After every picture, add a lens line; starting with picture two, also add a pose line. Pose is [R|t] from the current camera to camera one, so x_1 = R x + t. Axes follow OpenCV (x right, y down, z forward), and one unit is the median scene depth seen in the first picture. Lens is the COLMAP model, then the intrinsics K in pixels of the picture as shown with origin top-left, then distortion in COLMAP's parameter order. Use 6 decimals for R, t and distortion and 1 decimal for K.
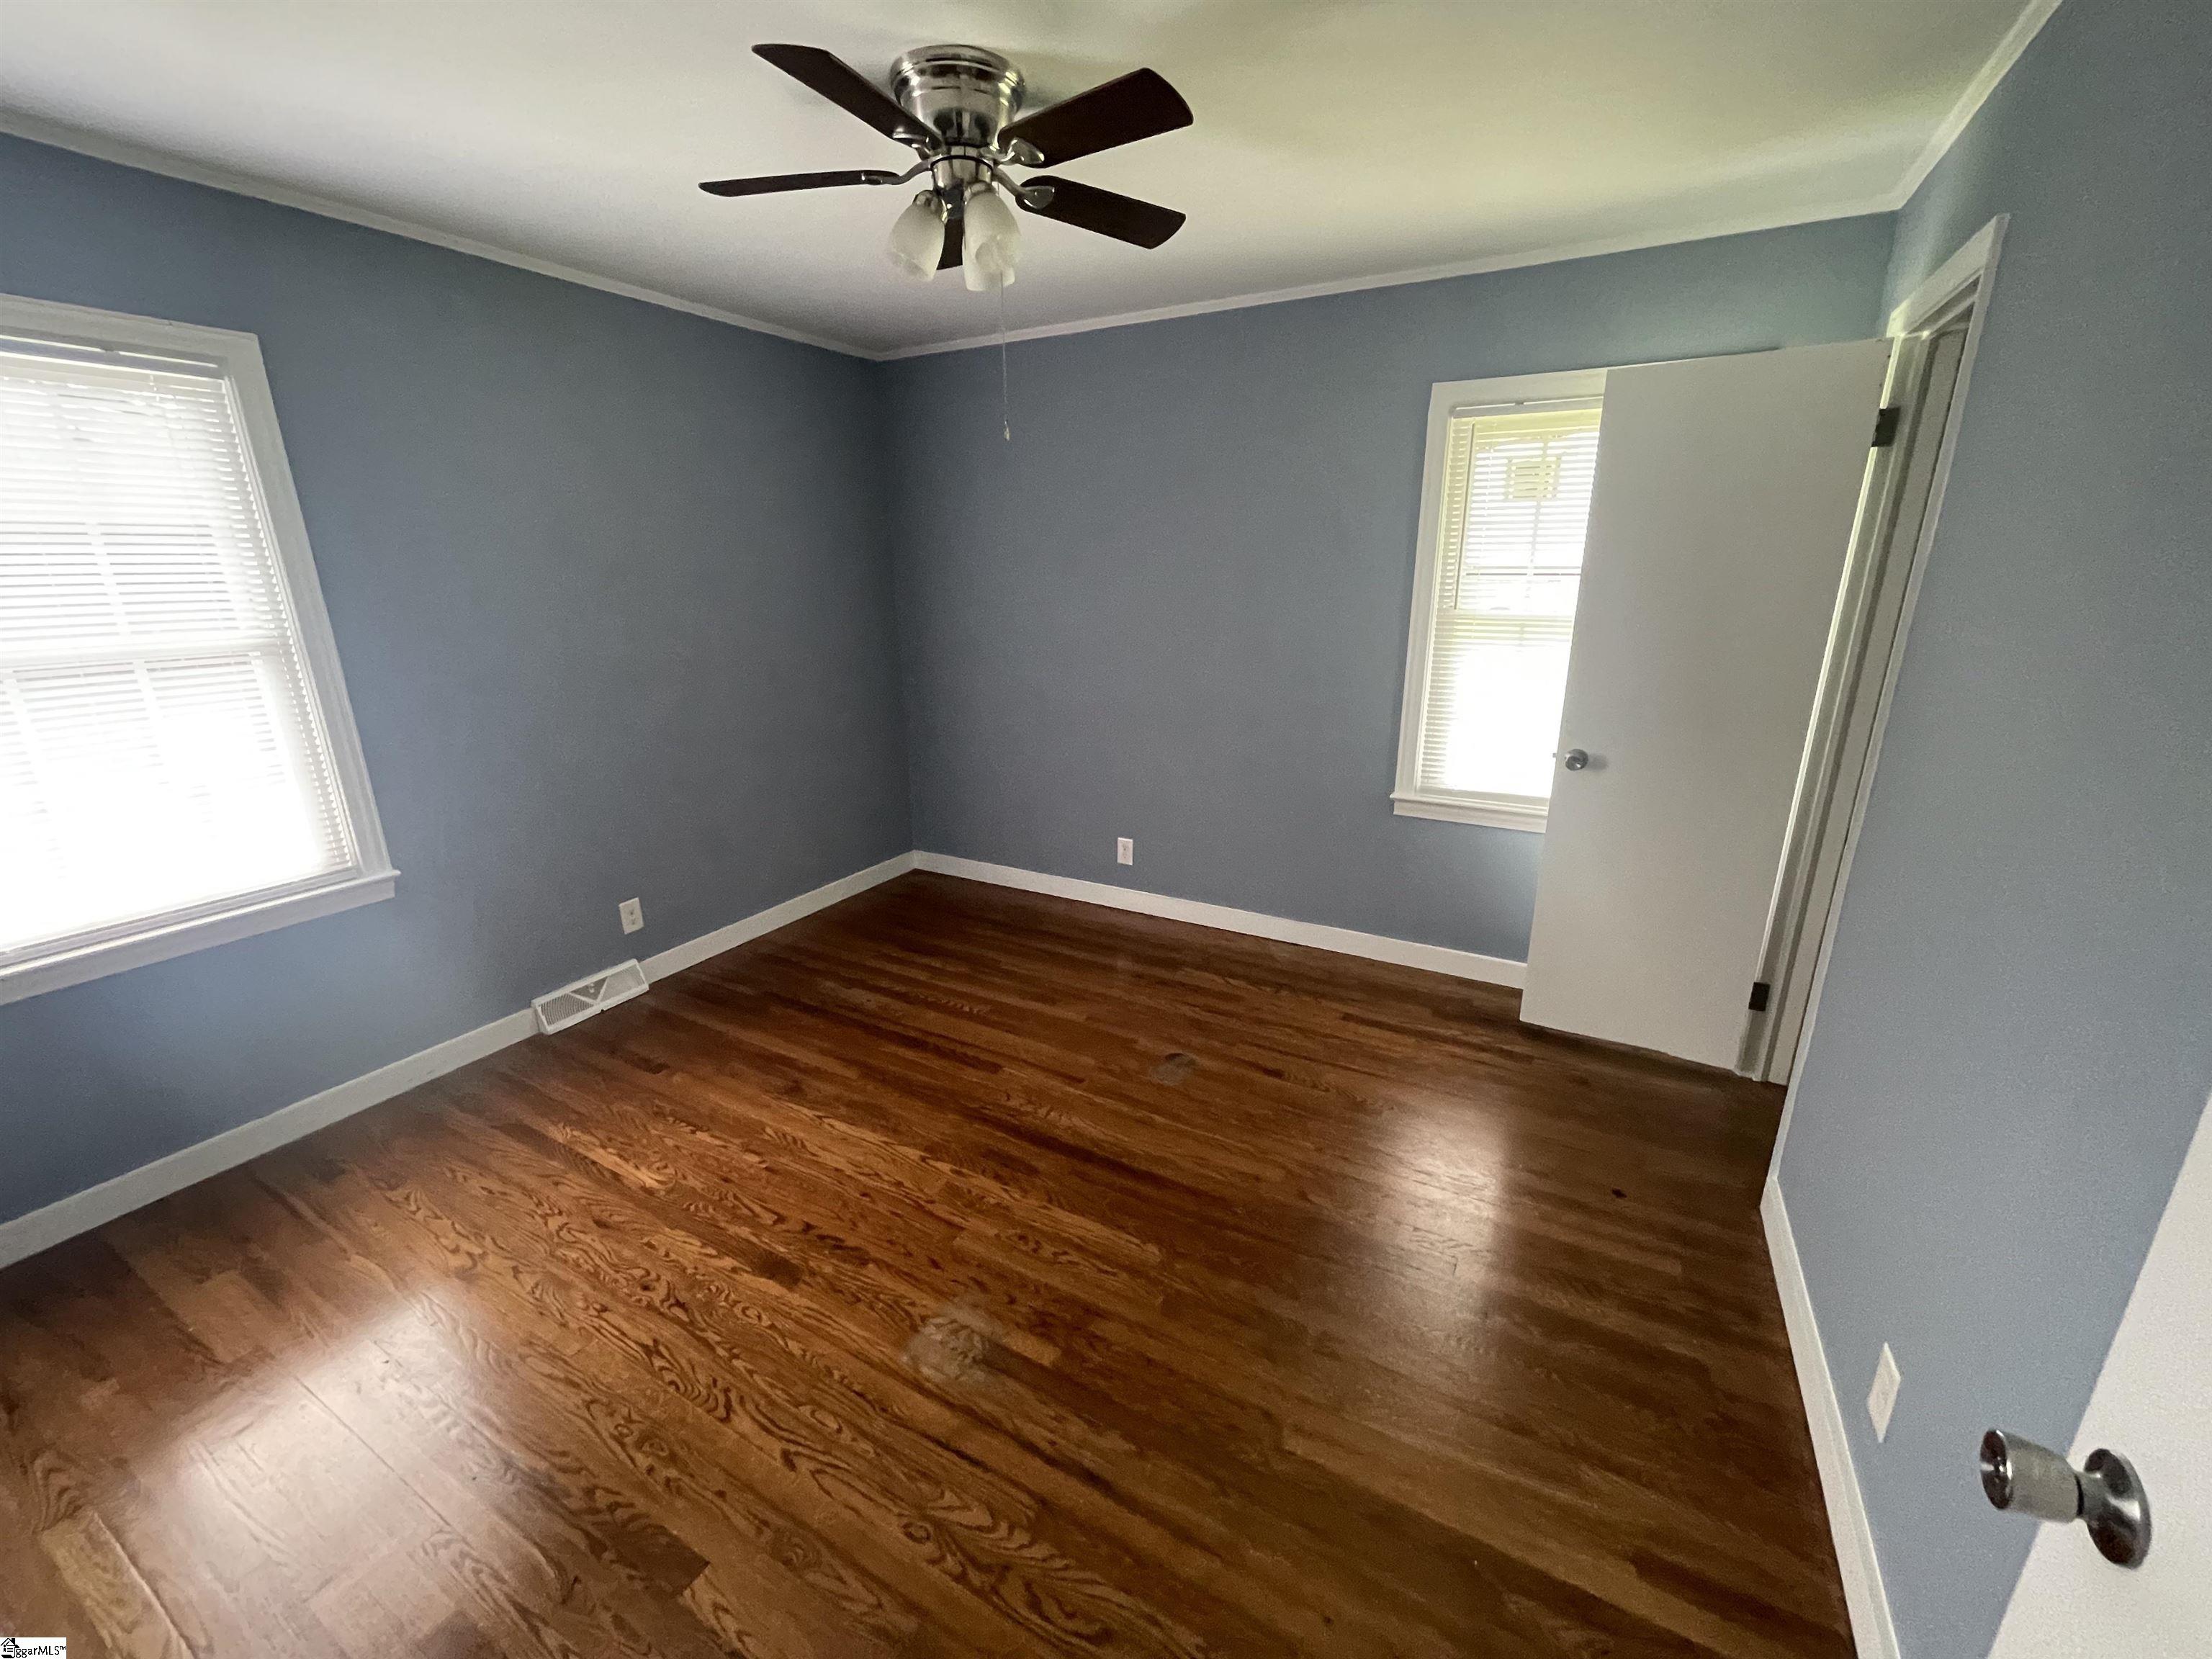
lens RADIAL K [[891.7, 0, 1098.6], [0, 891.7, 822.1], [0, 0, 1]] dist [0.000731, 0.000135]
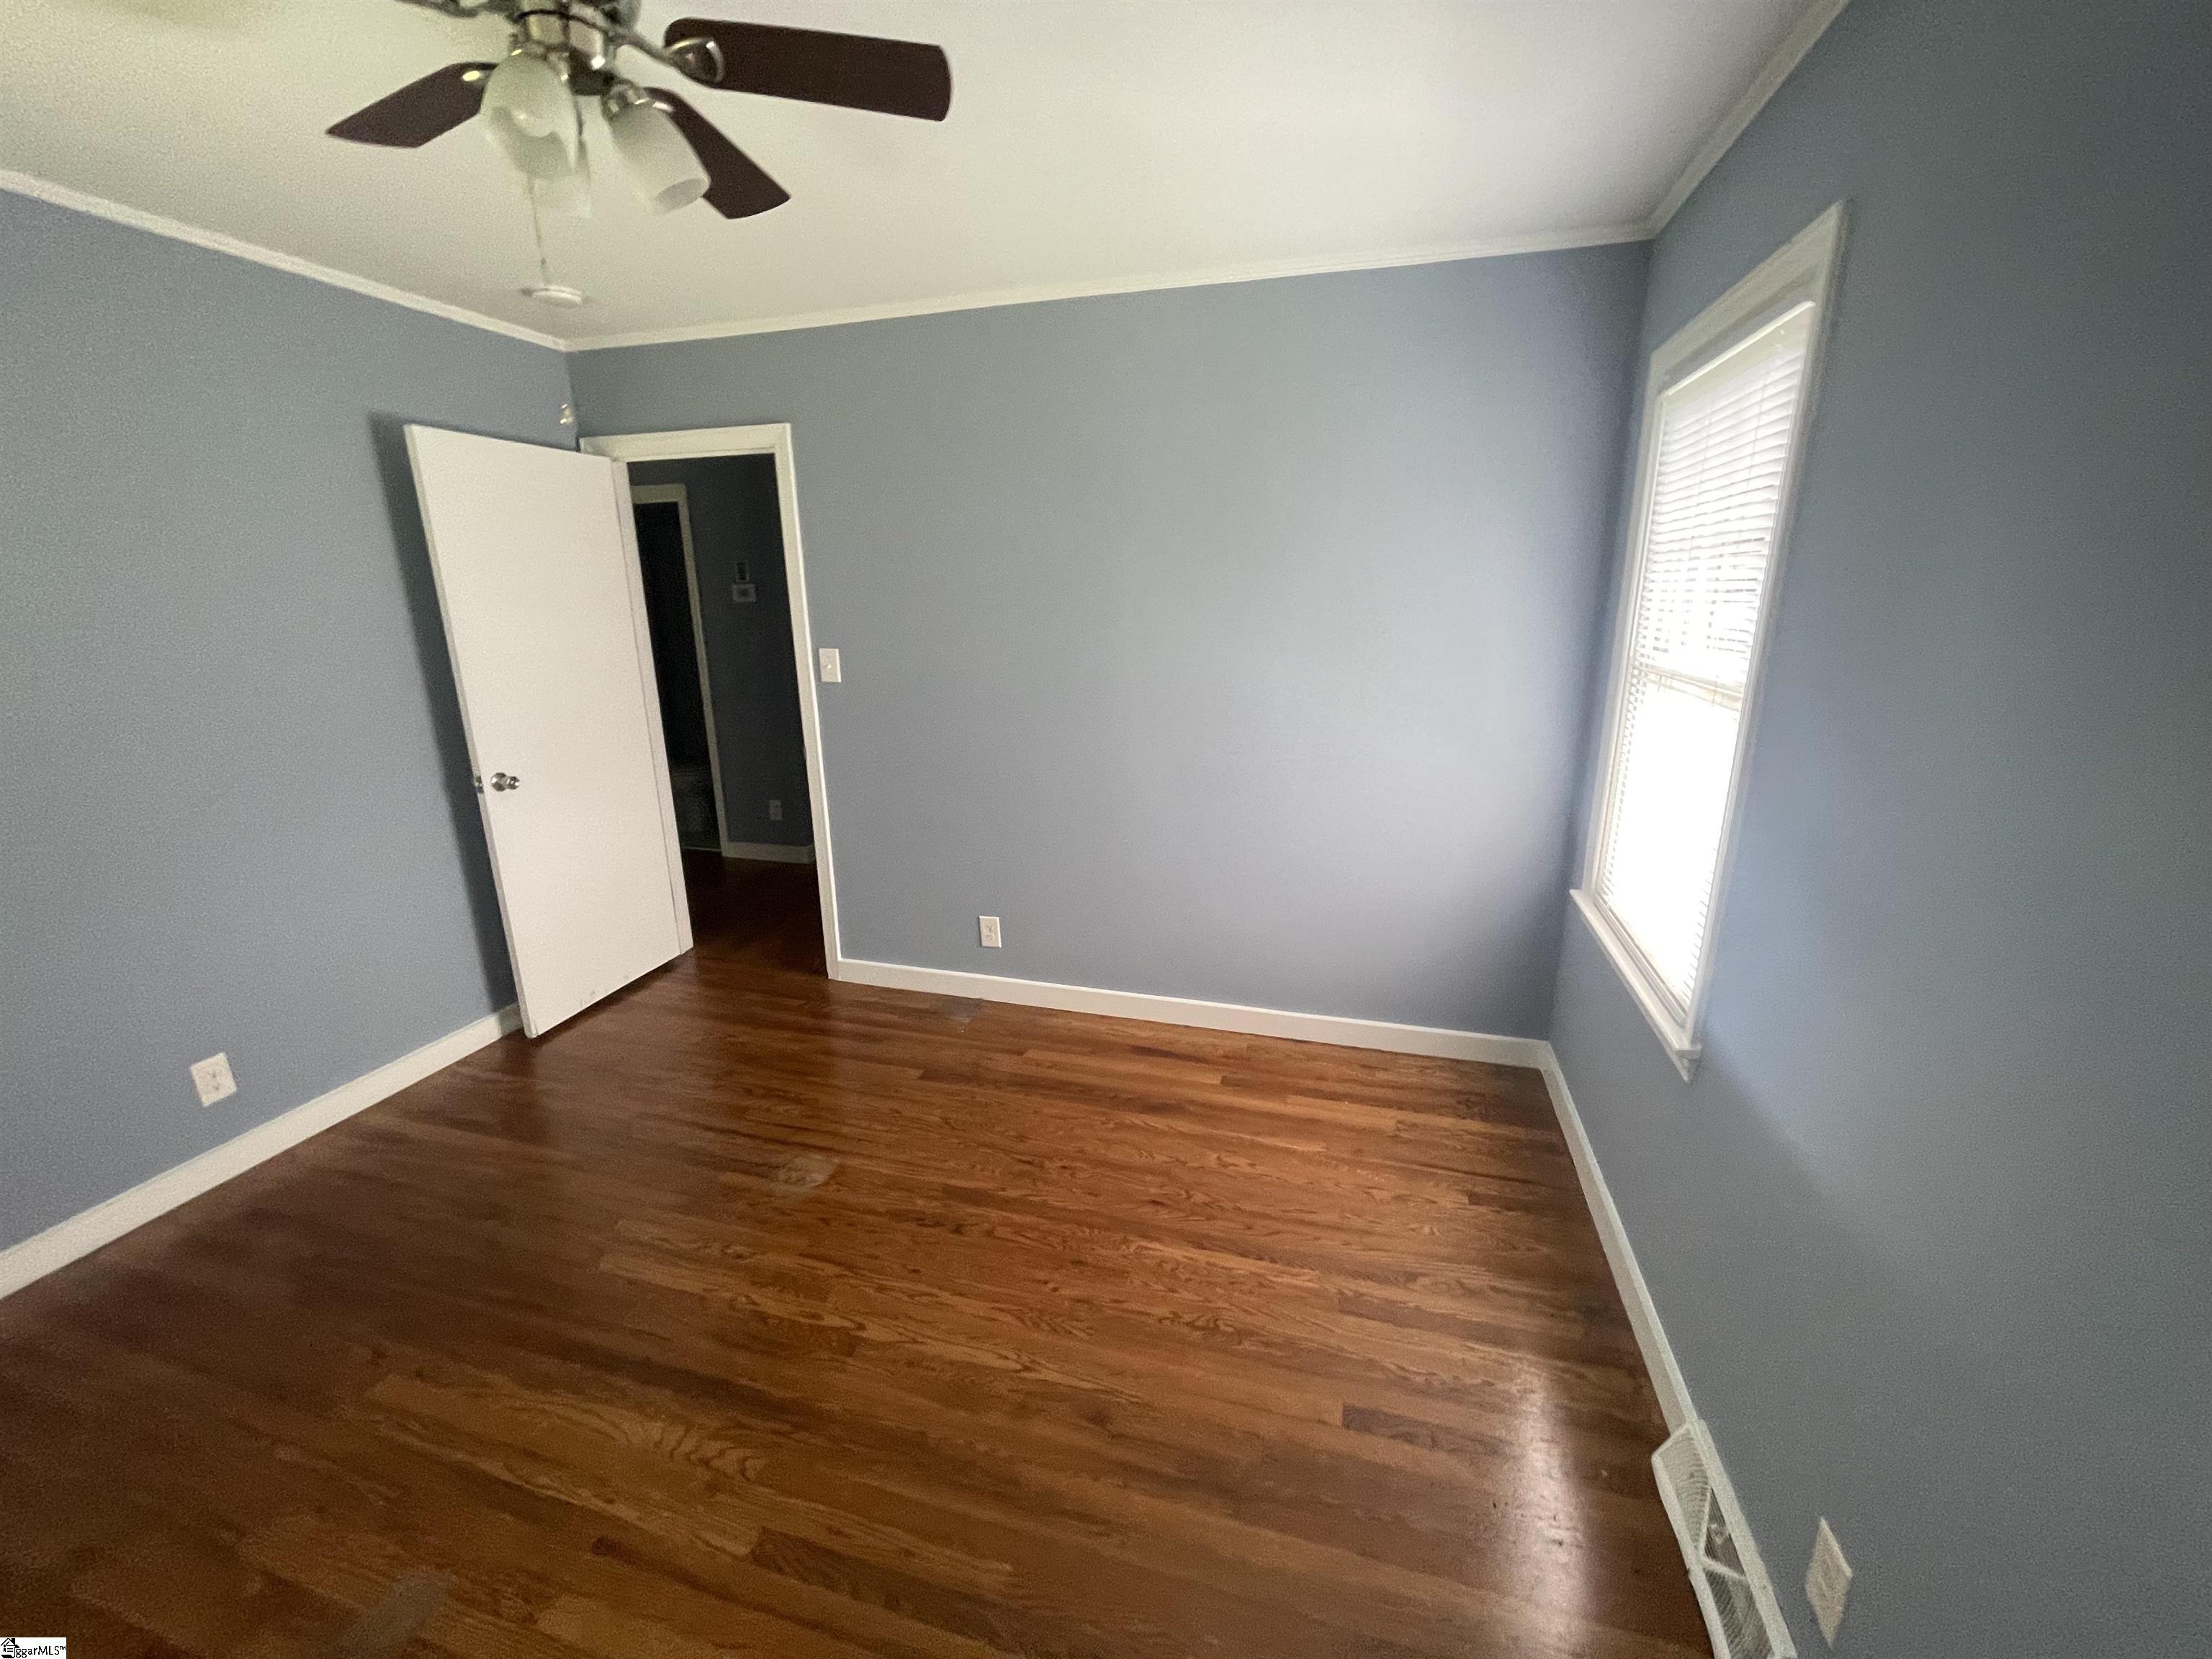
lens RADIAL K [[894.1, 0, 1109.2], [0, 894.1, 838.6], [0, 0, 1]] dist [-0.012654, 0.000054]
pose [[-0.972506, 0.079002, -0.219068, -0.296322], [-0.049155, 0.849867, 0.524699, -0.466263], [0.227631, 0.521042, -0.822618, 1.602592]]
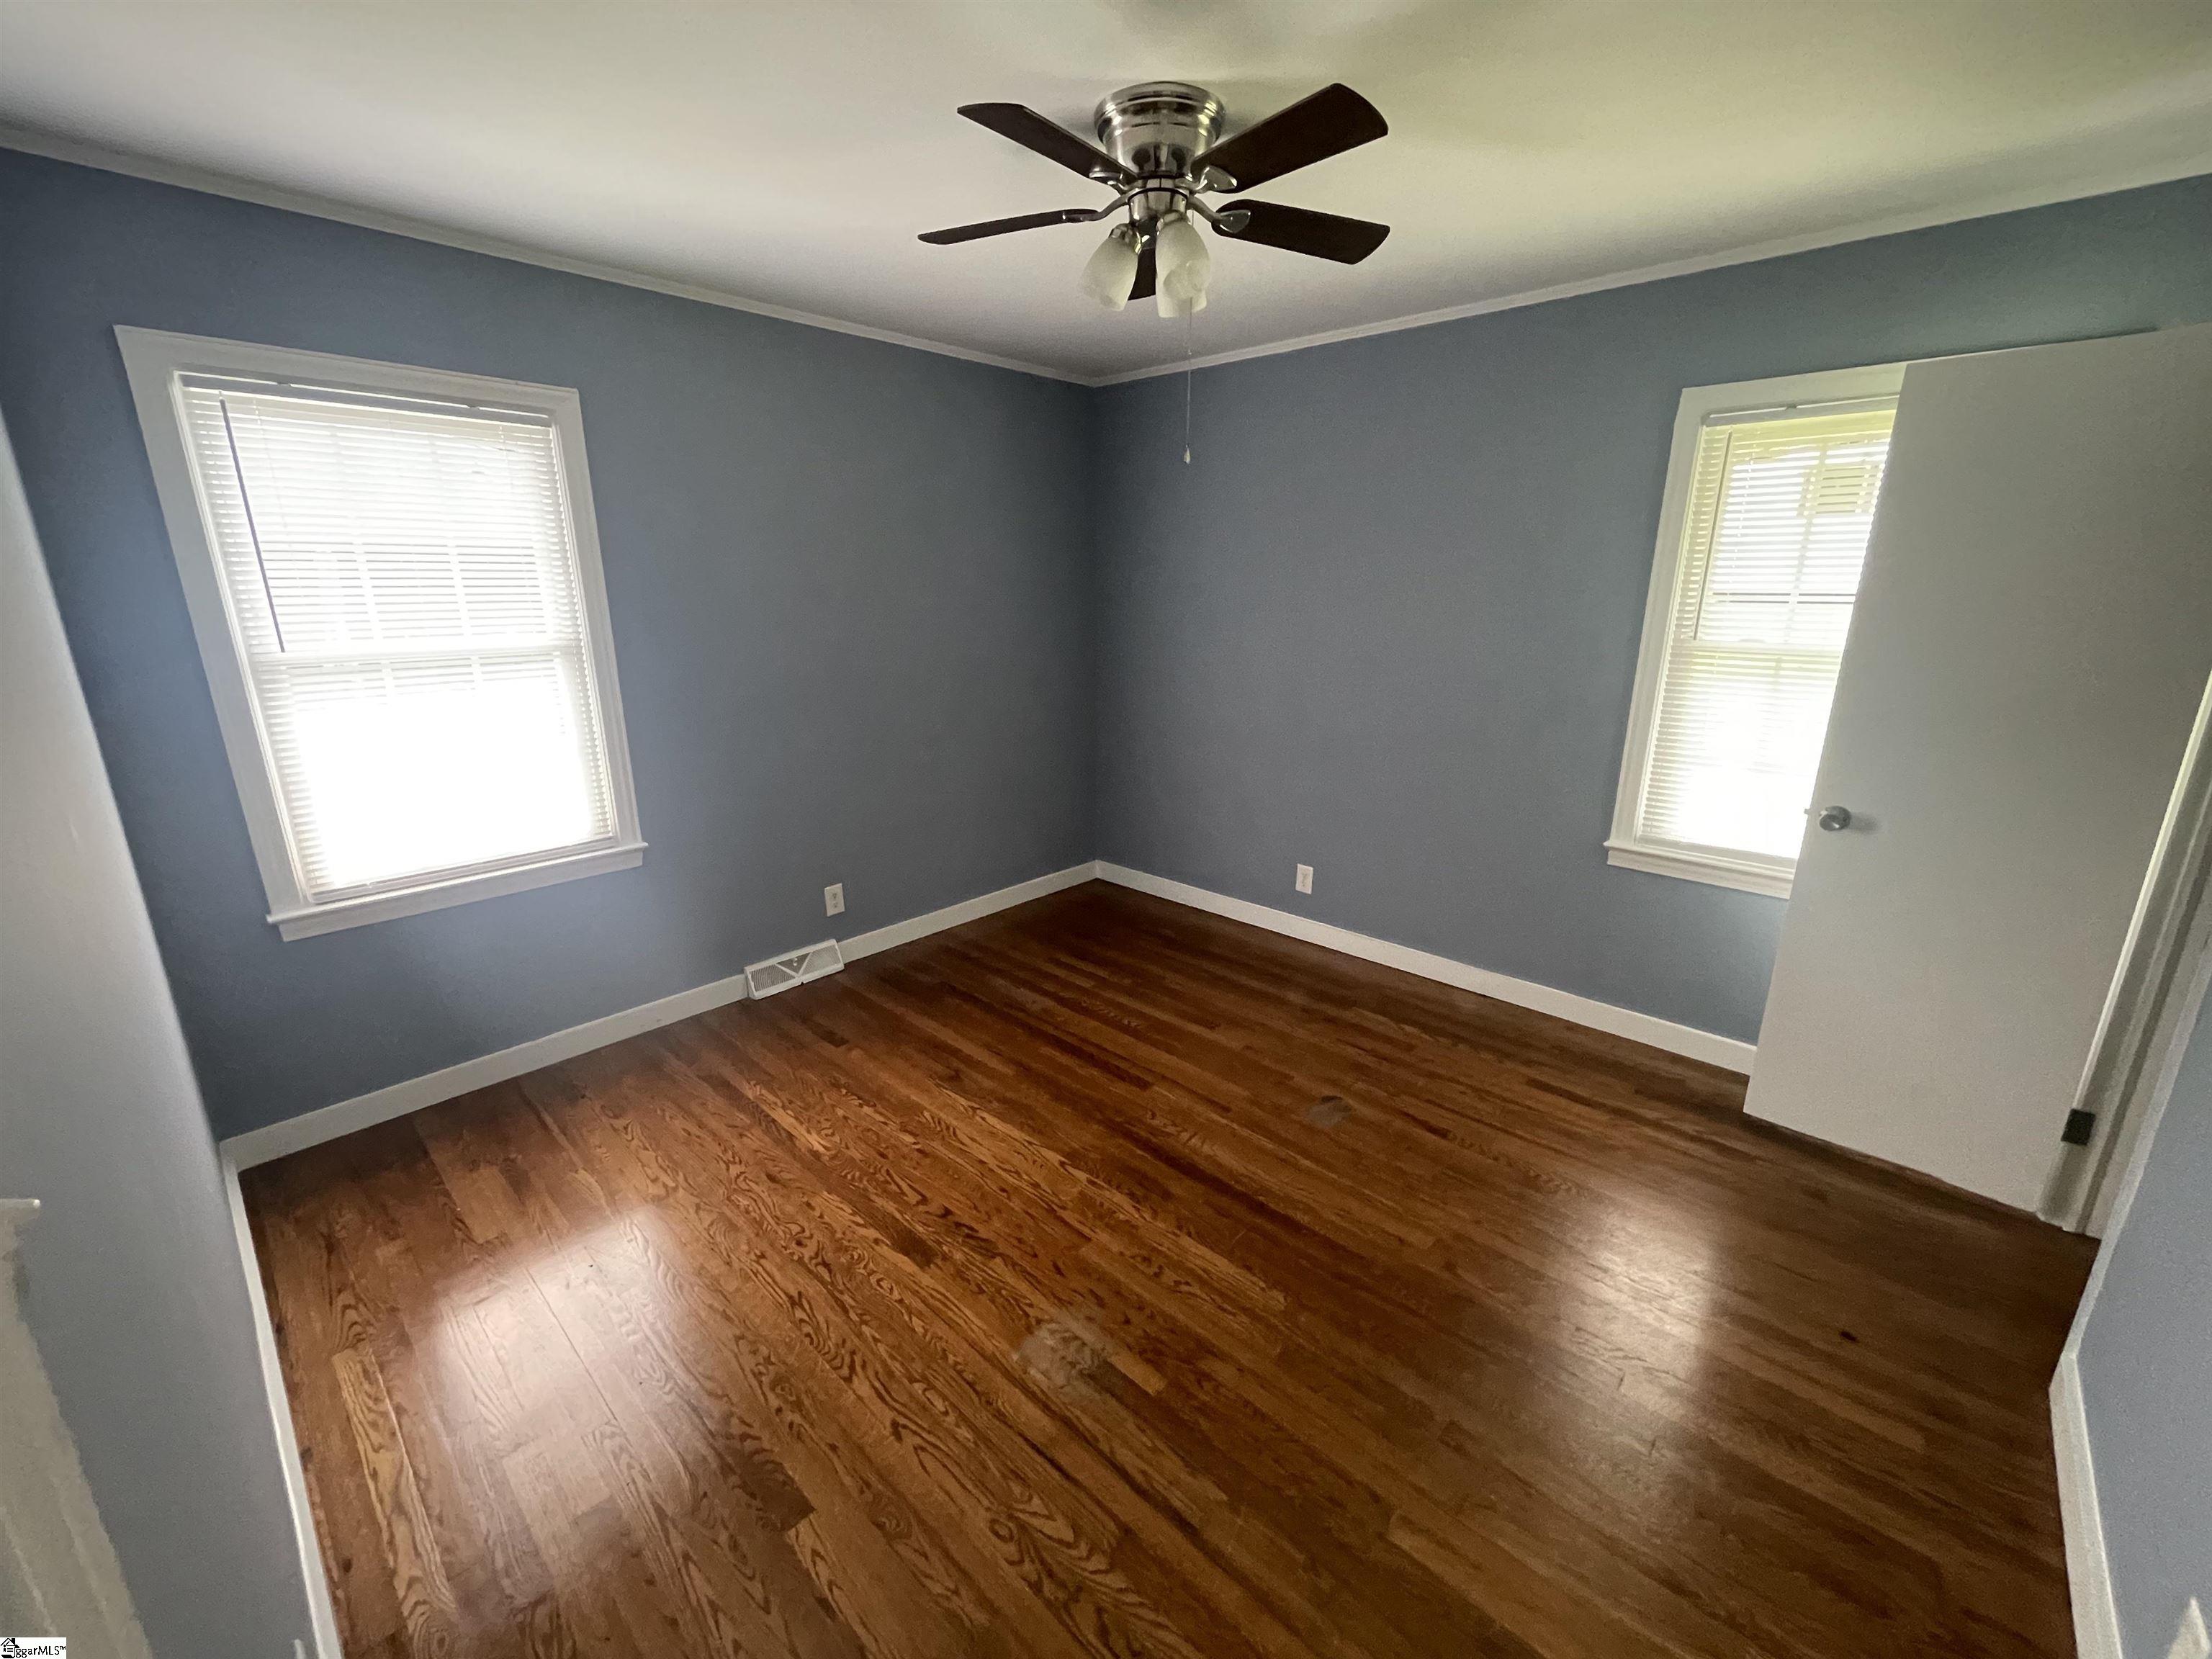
lens RADIAL K [[891.7, 0, 1098.6], [0, 891.7, 822.1], [0, 0, 1]] dist [0.000731, 0.000135]
pose [[0.971000, 0.070482, -0.228453, 0.053249], [-0.074437, 0.997187, -0.008733, -0.007422], [0.227195, 0.025485, 0.973516, 0.007148]]
